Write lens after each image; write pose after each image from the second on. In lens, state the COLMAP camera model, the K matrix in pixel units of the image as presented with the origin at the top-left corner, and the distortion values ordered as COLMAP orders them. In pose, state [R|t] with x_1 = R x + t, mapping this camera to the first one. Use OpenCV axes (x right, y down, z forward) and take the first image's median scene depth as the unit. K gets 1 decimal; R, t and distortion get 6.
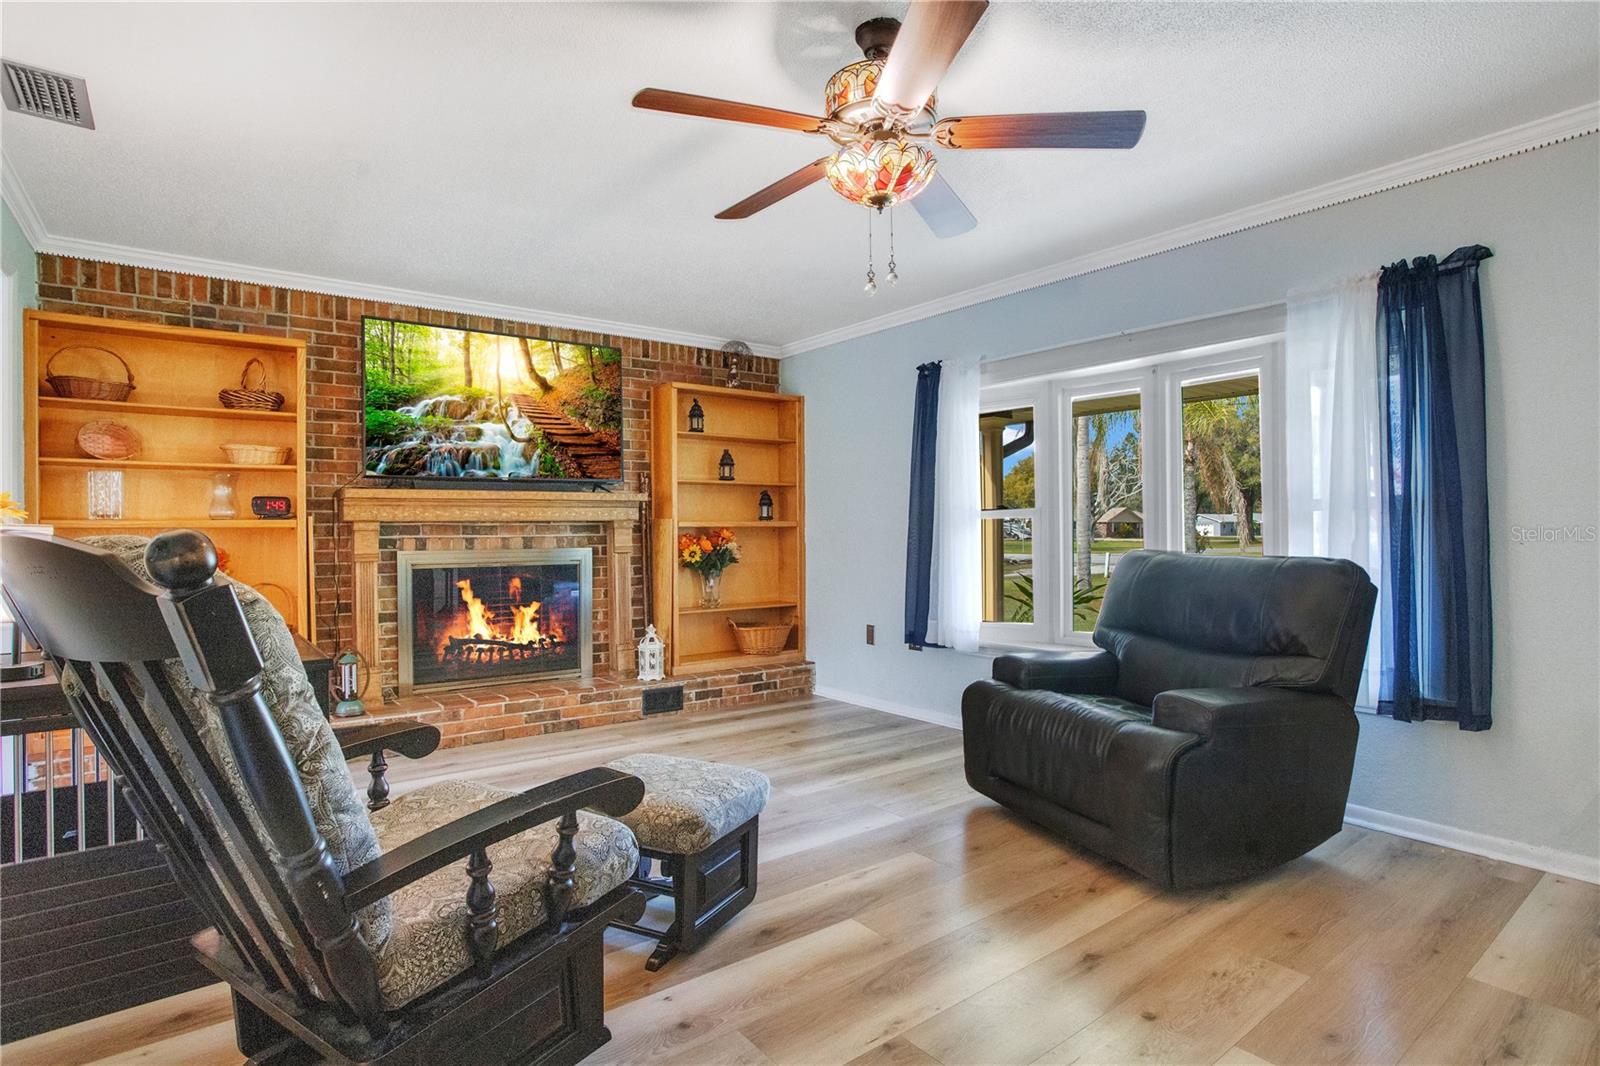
lens RADIAL K [[814.4, 0, 839.6], [0, 814.4, 517.2], [0, 0, 1]] dist [-0.049455, 0.009569]
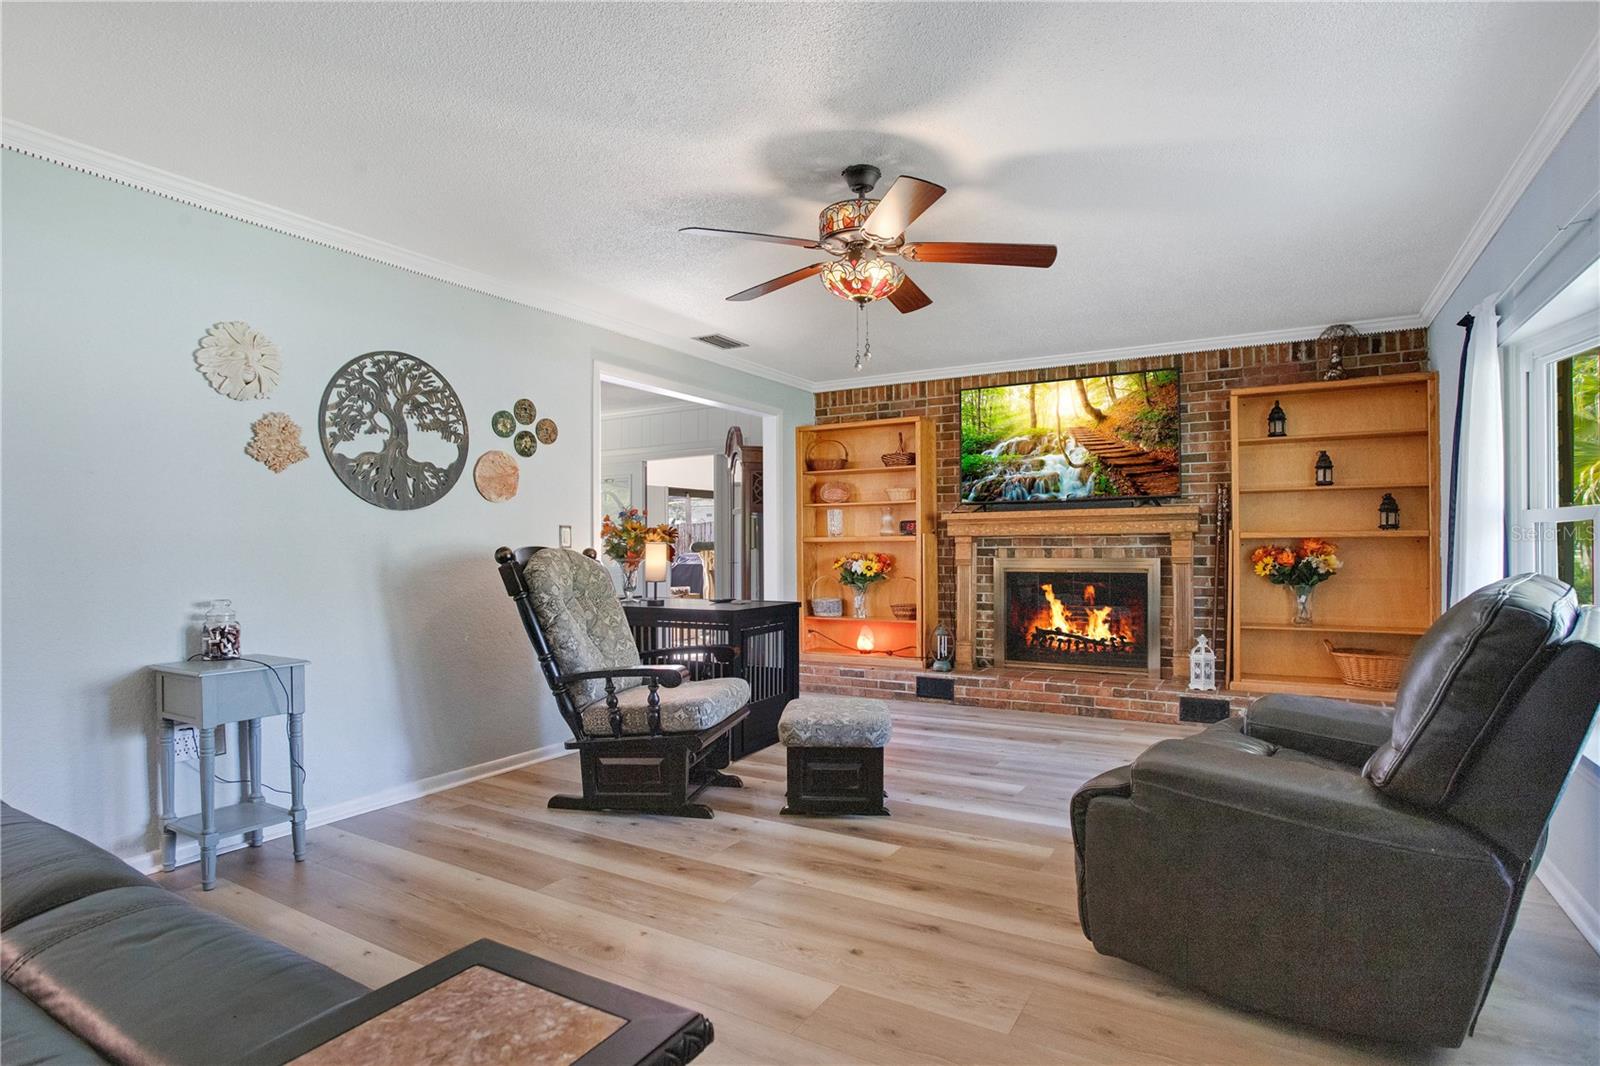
lens RADIAL K [[814.4, 0, 809.5], [0, 814.4, 537.5], [0, 0, 1]] dist [-0.049455, 0.009569]
pose [[0.389453, -0.006826, -0.921021, 0.541632], [0.016244, 0.999868, -0.000541, 0.003415], [0.920903, -0.014751, 0.389512, 0.175263]]
